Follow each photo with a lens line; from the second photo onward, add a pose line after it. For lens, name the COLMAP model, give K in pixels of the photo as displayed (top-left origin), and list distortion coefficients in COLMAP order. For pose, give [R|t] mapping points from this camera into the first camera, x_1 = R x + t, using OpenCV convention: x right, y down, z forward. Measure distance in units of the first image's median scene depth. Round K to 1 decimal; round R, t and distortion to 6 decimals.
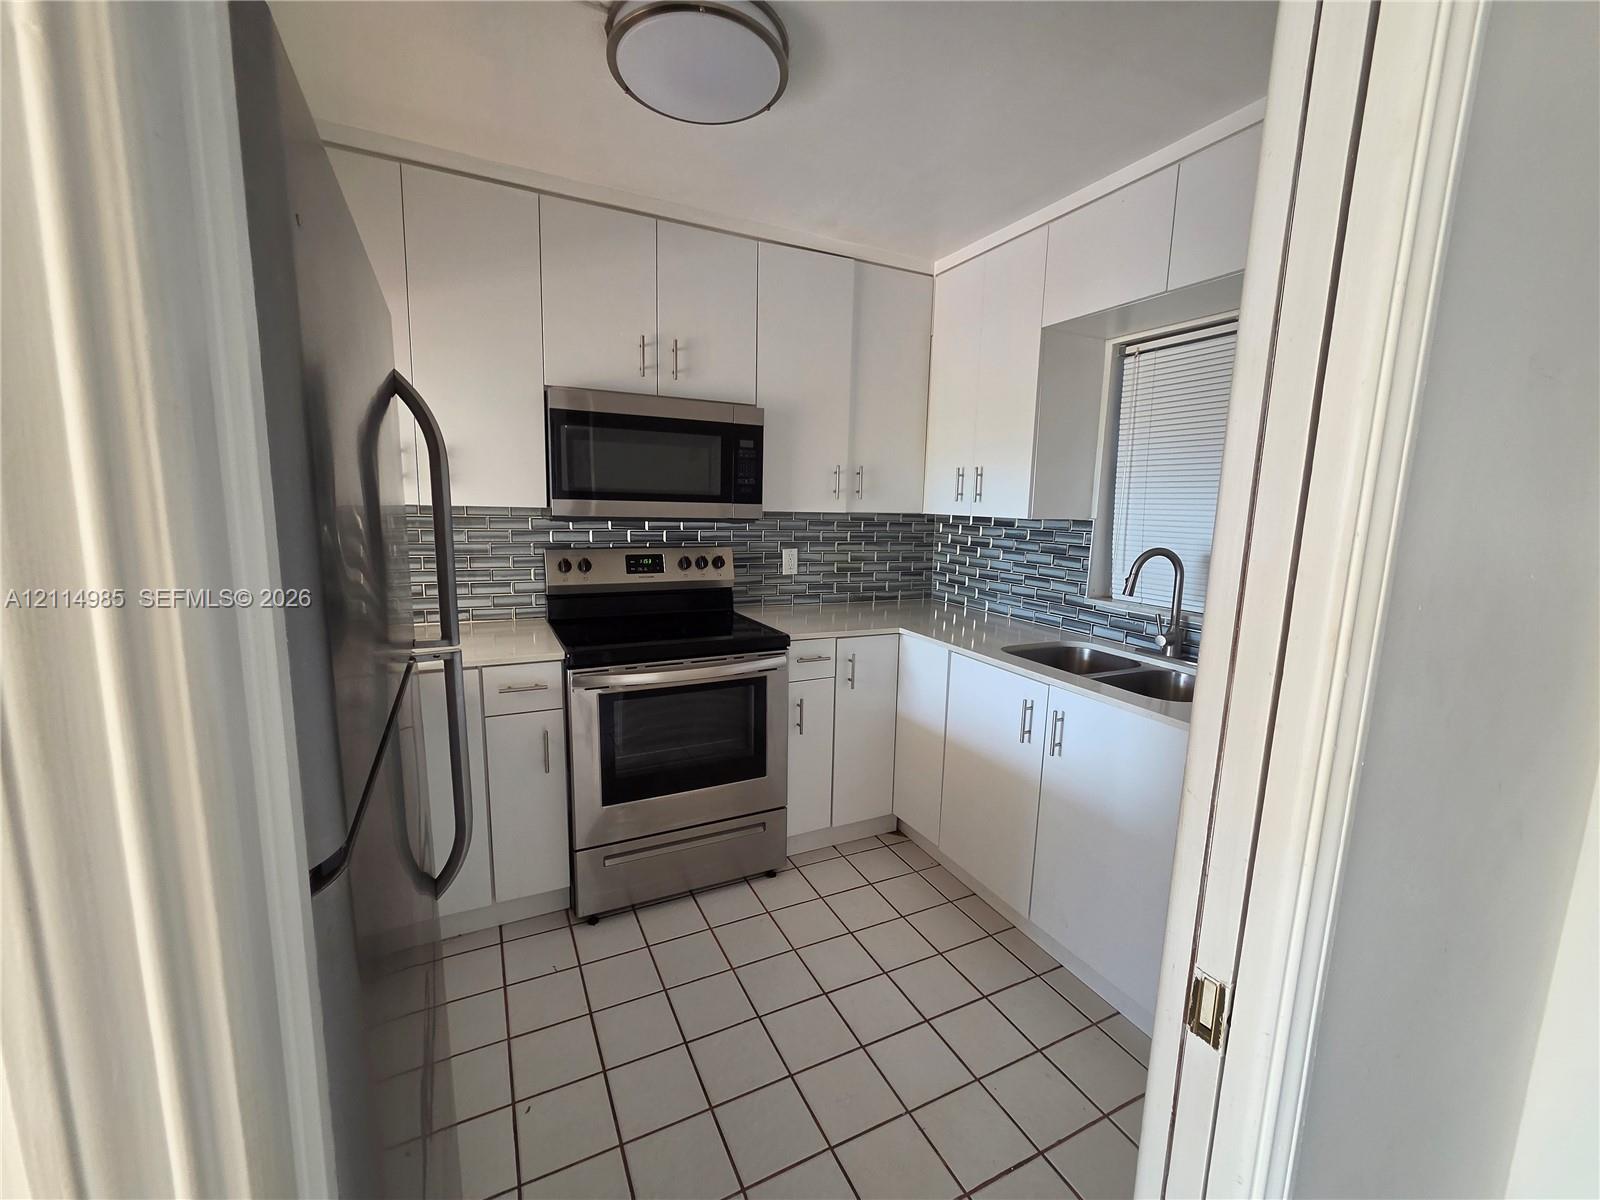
lens RADIAL K [[658.9, 0, 805.1], [0, 658.9, 601.1], [0, 0, 1]] dist [-0.001672, -0.000777]
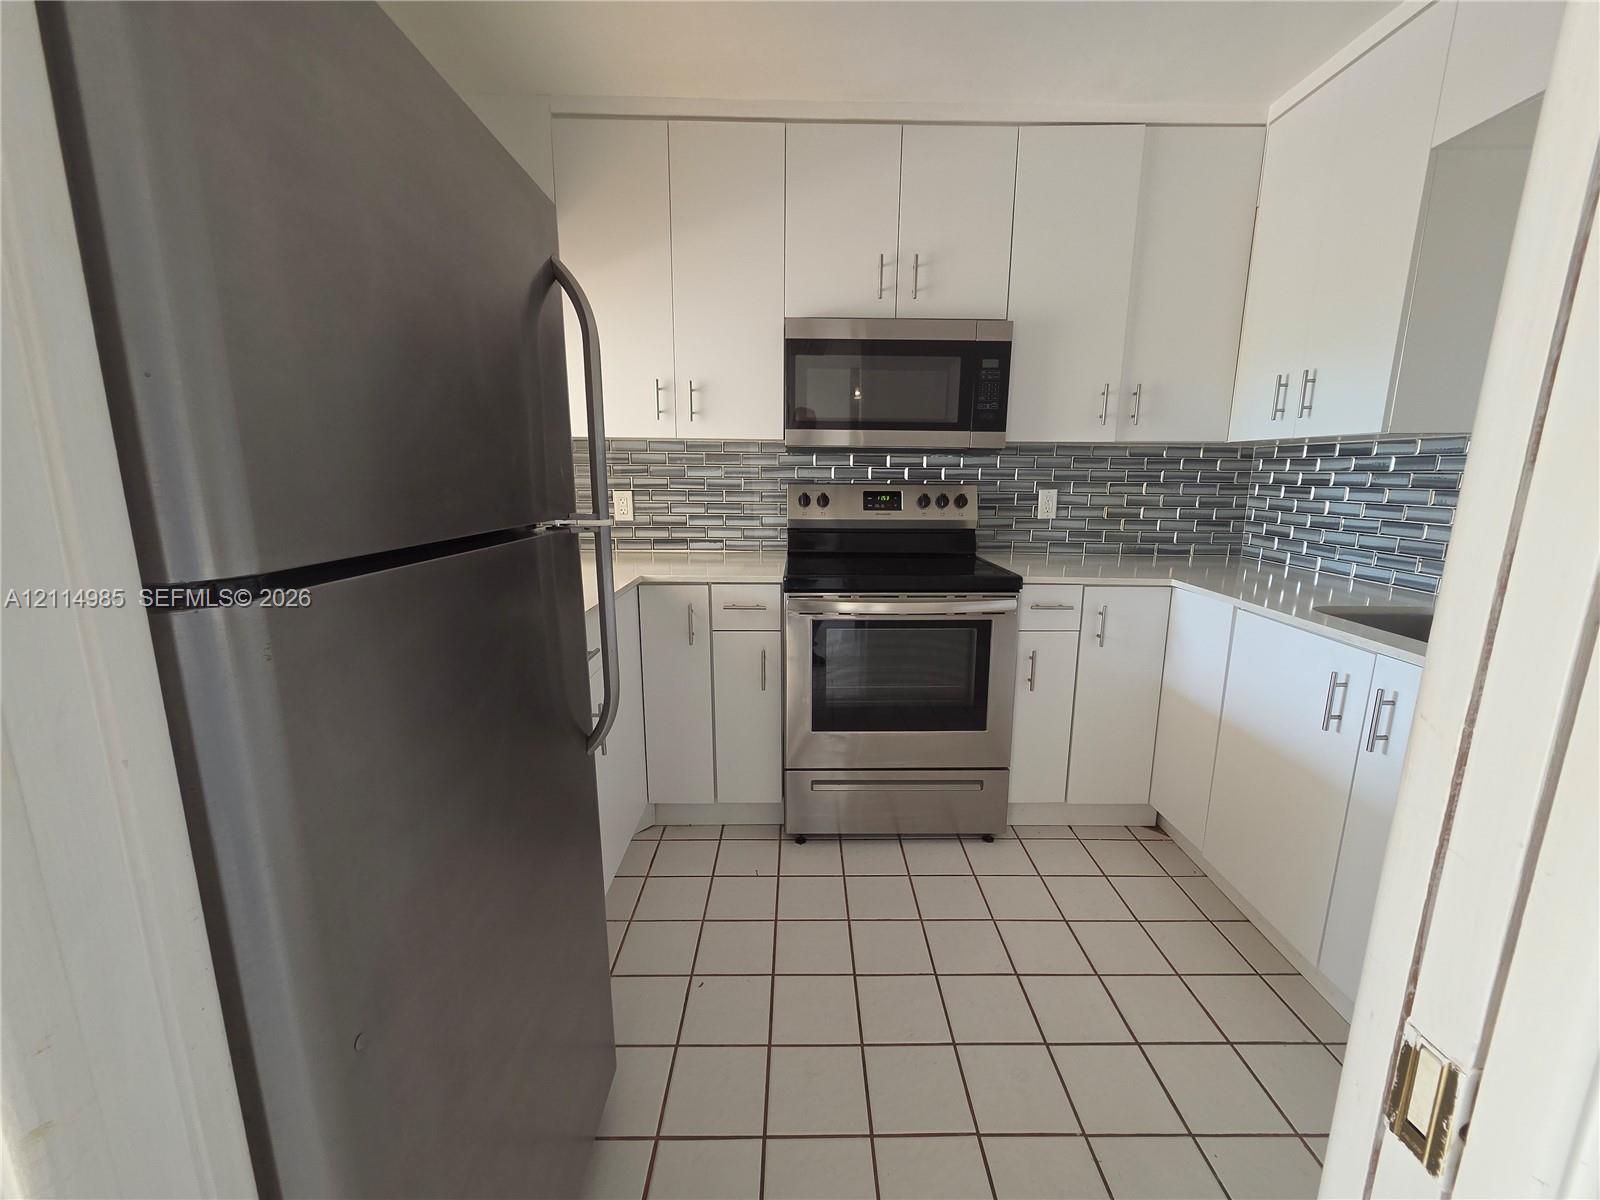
lens RADIAL K [[659.0, 0, 807.2], [0, 659.0, 601.2], [0, 0, 1]] dist [-0.000024, 0.003764]
pose [[0.898475, 0.068269, -0.433685, 0.094531], [-0.051830, 0.997422, 0.049633, 0.051026], [0.435955, -0.022116, 0.899697, 0.070778]]
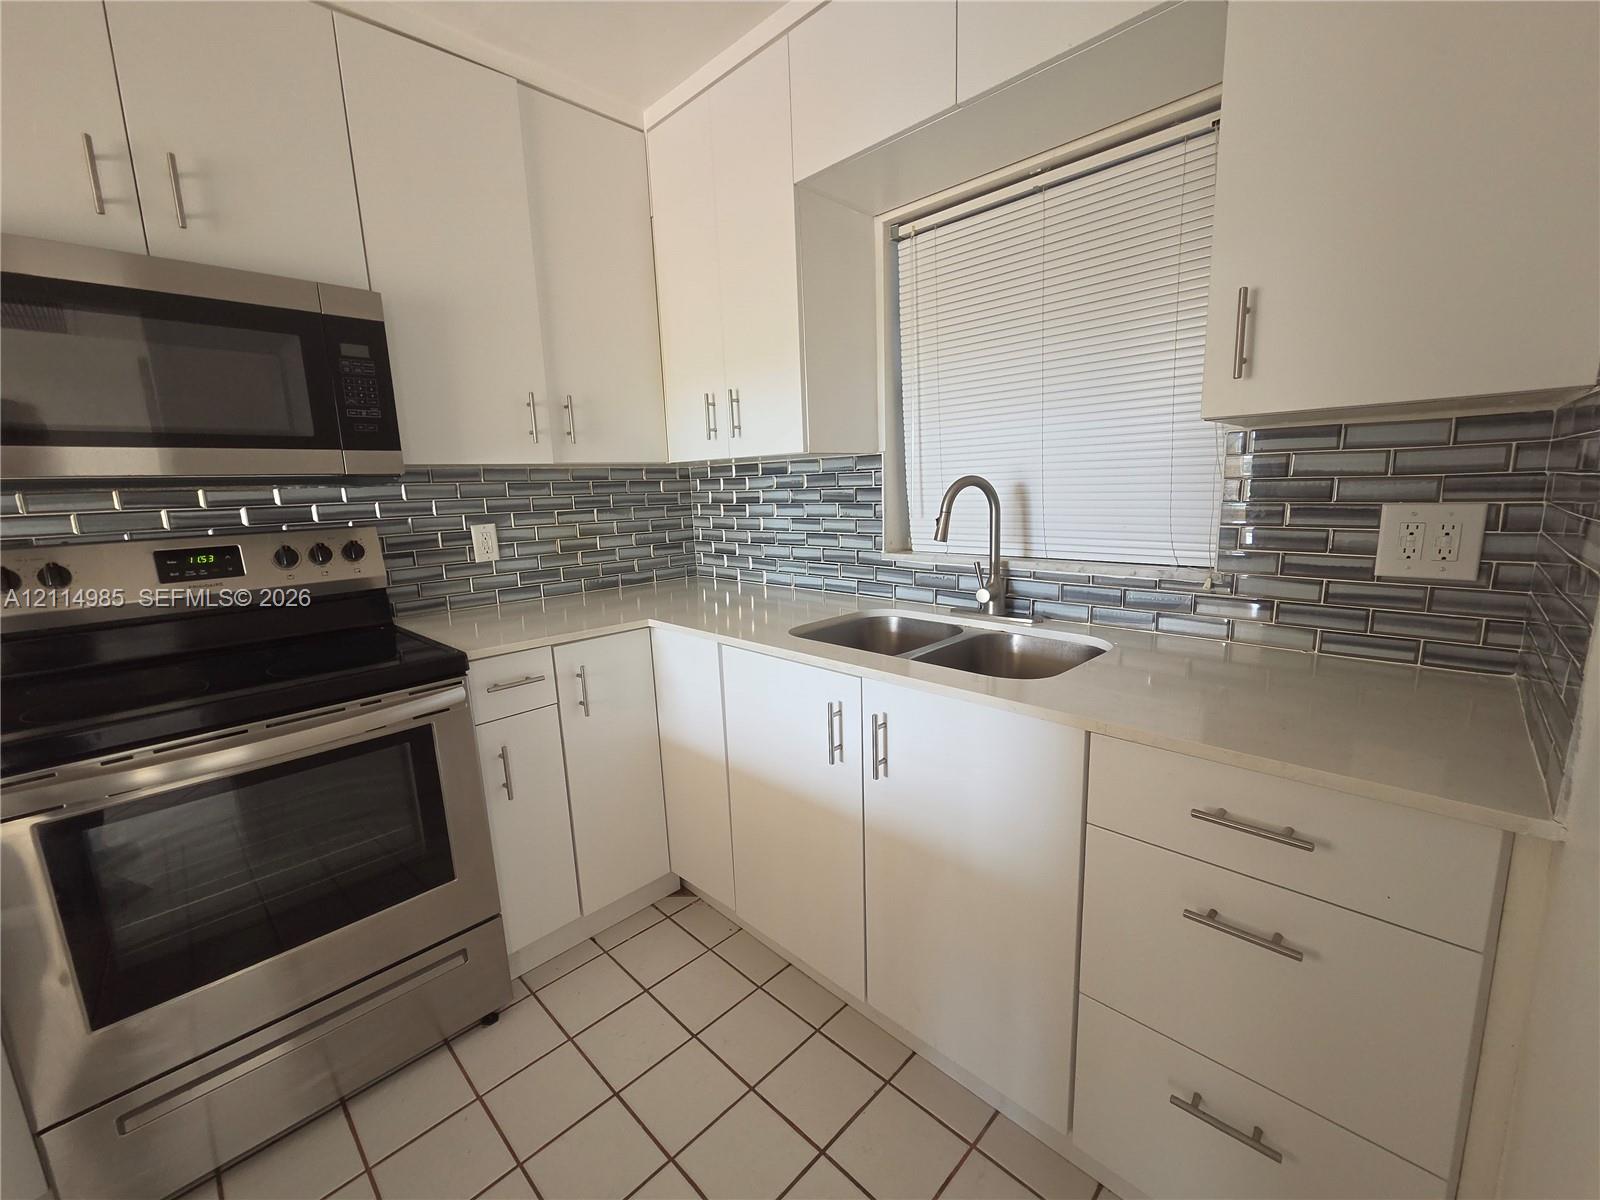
lens RADIAL K [[658.9, 0, 805.1], [0, 658.9, 601.1], [0, 0, 1]] dist [-0.001672, -0.000777]
pose [[0.942128, -0.113354, 0.315508, 0.081293], [0.106188, 0.993546, 0.039869, 0.011013], [-0.317991, -0.004059, 0.948085, 0.277066]]
